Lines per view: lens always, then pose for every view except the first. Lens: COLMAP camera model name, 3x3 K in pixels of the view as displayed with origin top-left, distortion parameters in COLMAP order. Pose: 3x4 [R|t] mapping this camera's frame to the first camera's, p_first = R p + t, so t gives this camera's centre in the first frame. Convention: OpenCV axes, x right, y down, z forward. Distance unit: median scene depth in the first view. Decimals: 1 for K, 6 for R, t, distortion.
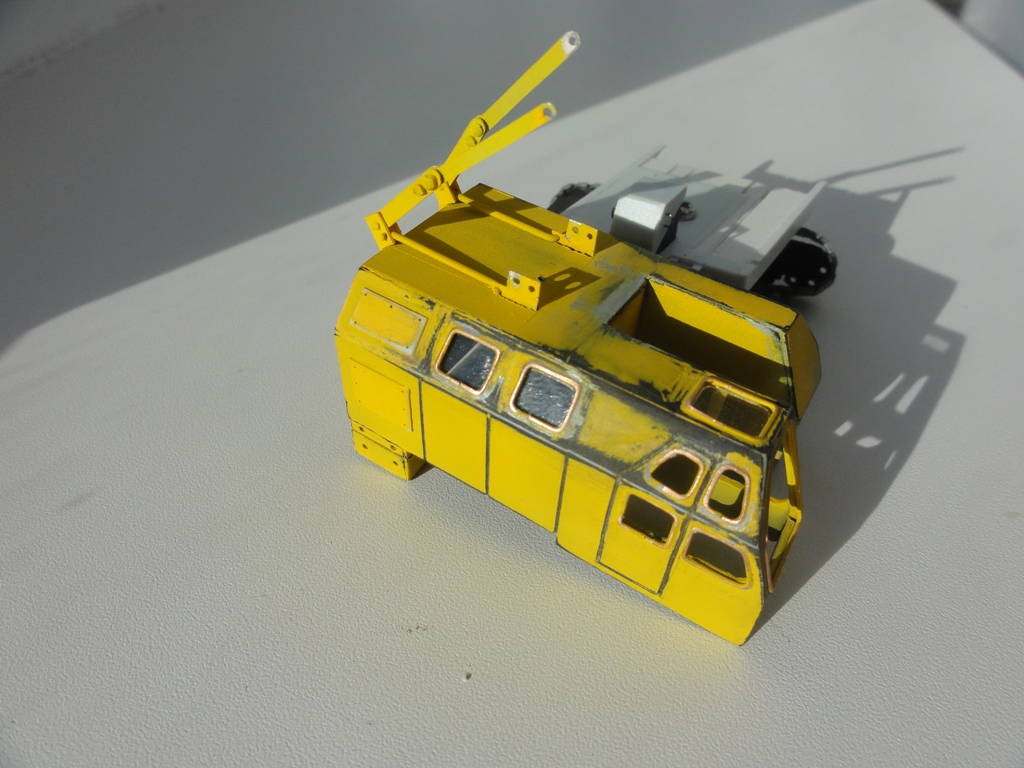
lens RADIAL K [[722.5, 0, 511.8], [0, 722.5, 365.1], [0, 0, 1]] dist [-0.039508, -0.011295]
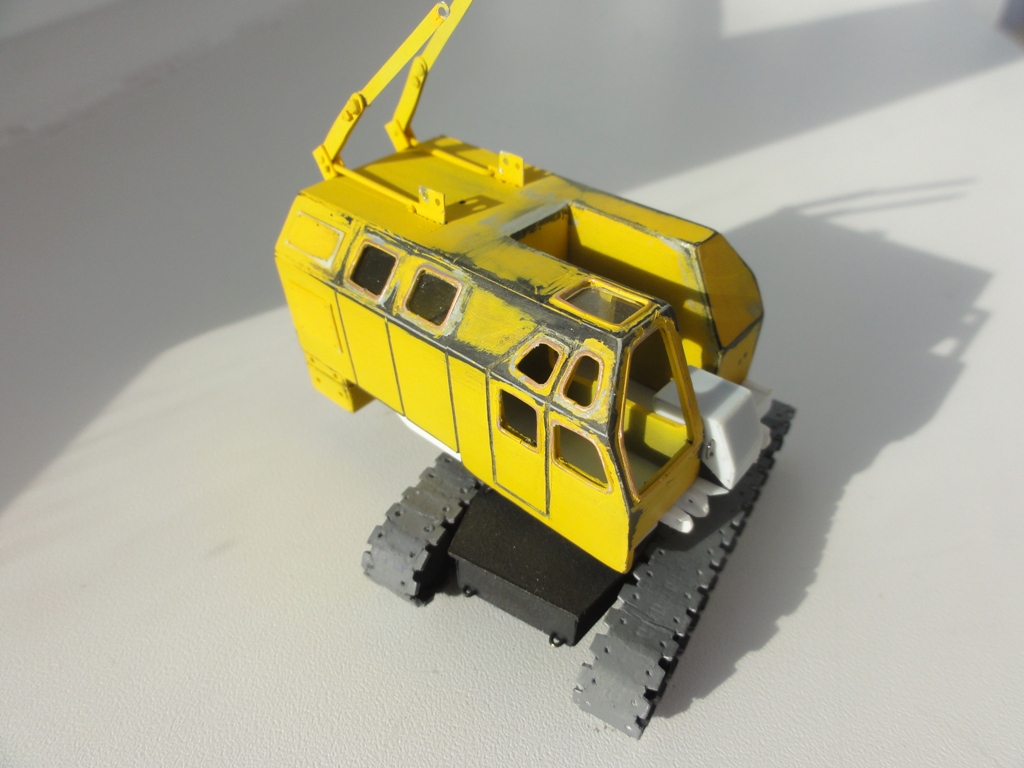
lens RADIAL K [[722.5, 0, 531.3], [0, 722.5, 409.1], [0, 0, 1]] dist [-0.039508, -0.011295]
pose [[0.981872, 0.043264, -0.184539, 0.365541], [-0.054490, 0.996932, -0.056199, 0.242805], [0.181541, 0.065236, 0.981217, 0.035479]]
